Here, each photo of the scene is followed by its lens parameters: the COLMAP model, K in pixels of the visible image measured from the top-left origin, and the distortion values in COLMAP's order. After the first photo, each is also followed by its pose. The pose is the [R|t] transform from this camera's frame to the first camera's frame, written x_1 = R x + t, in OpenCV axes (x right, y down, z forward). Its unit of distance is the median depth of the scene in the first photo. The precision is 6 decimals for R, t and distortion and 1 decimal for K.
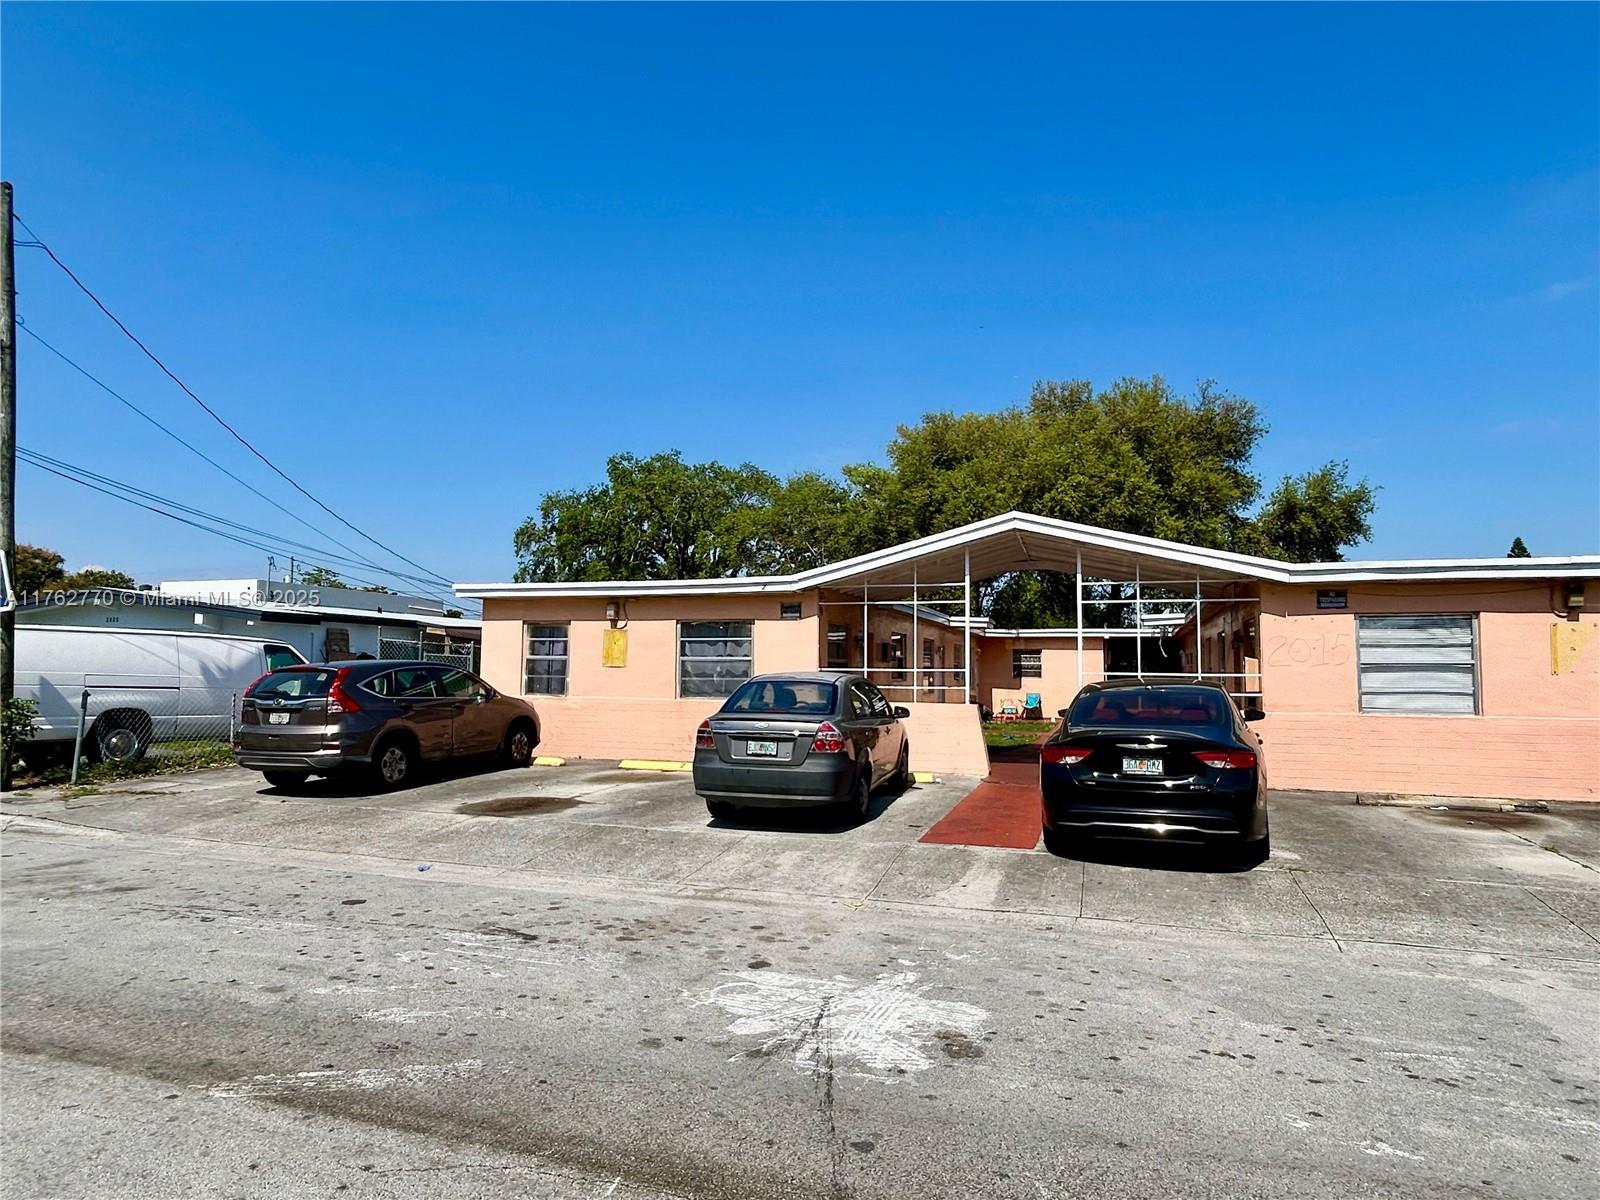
lens RADIAL K [[923.2, 0, 805.0], [0, 923.2, 609.7], [0, 0, 1]] dist [-0.004139, -0.001233]
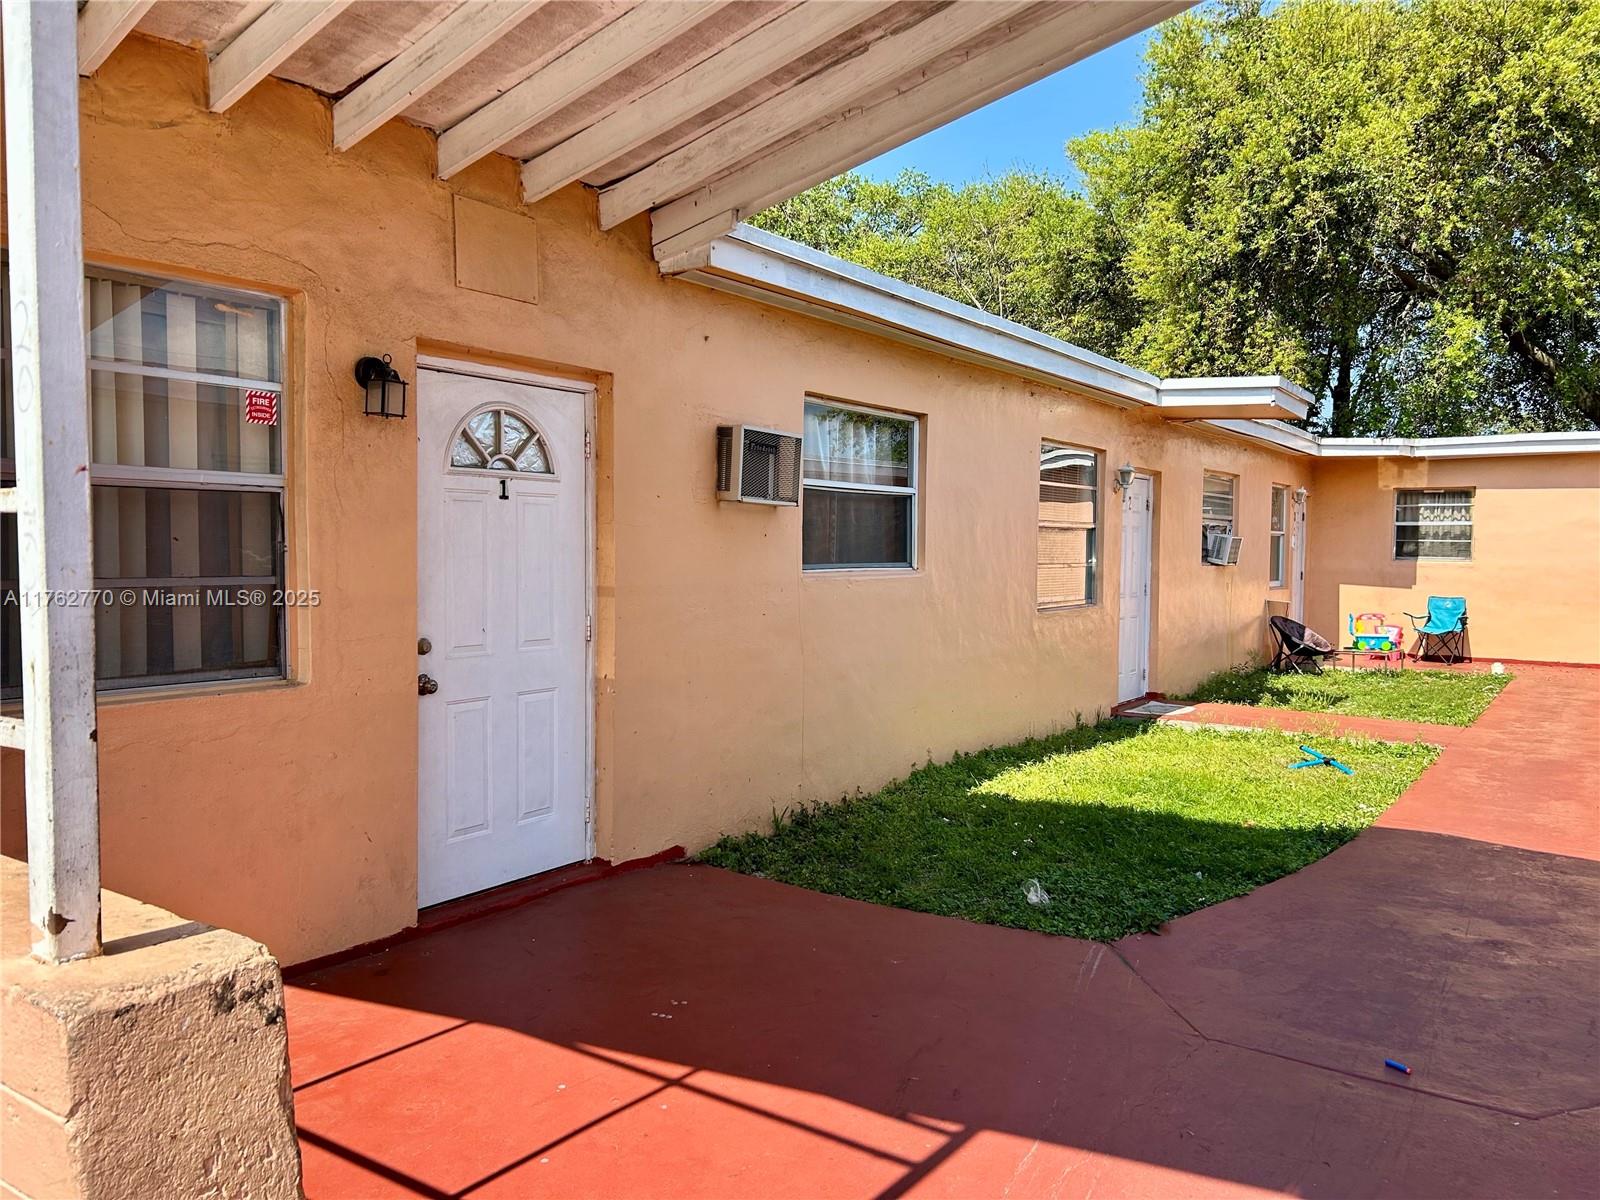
lens RADIAL K [[1196.4, 0, 803.9], [0, 1196.4, 614.3], [0, 0, 1]] dist [0.007012, -0.002902]
pose [[0.963315, 0.015050, -0.267952, 0.253766], [0.018395, 0.992375, 0.121872, 0.062982], [0.267744, -0.122330, 0.955693, 0.914159]]
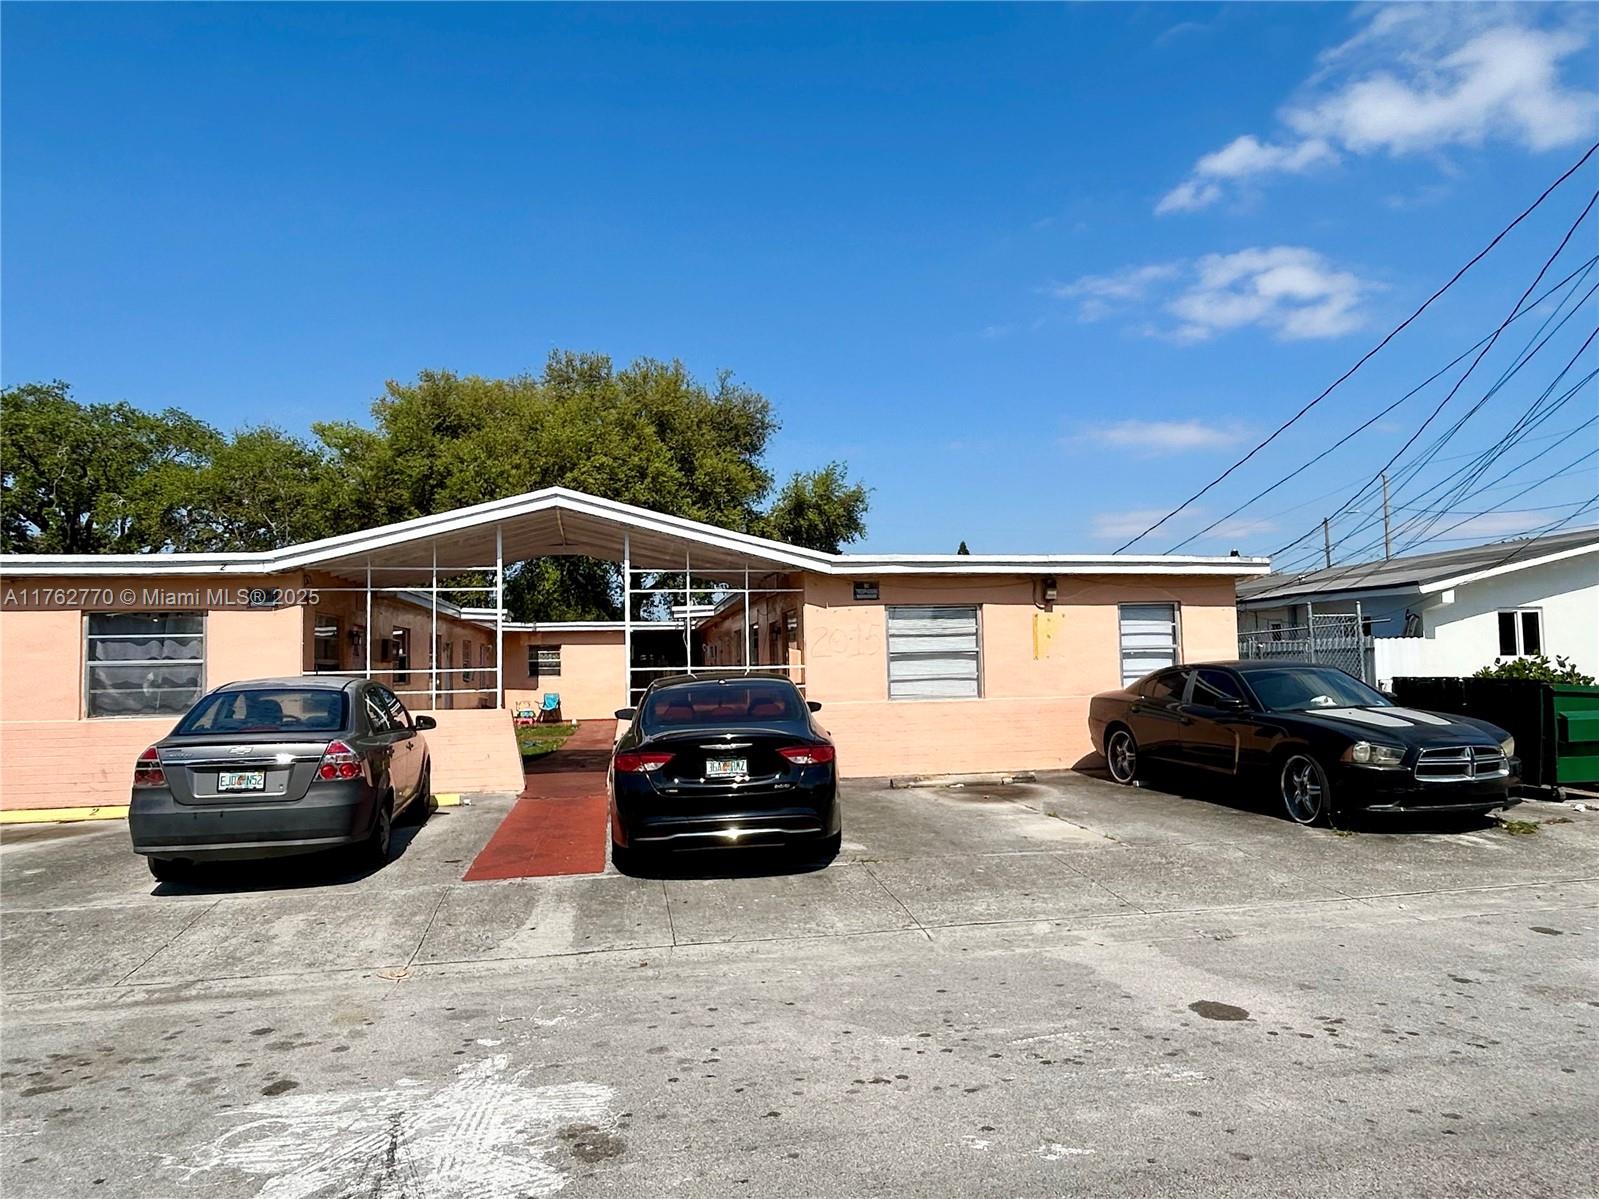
lens RADIAL K [[1001.3, 0, 803.1], [0, 1001.3, 606.2], [0, 0, 1]] dist [0.002780, -0.012222]
pose [[0.874408, 0.004045, 0.485174, -0.028306], [-0.005946, 0.999979, 0.002380, 0.003134], [-0.485154, -0.004966, 0.874415, 0.050926]]
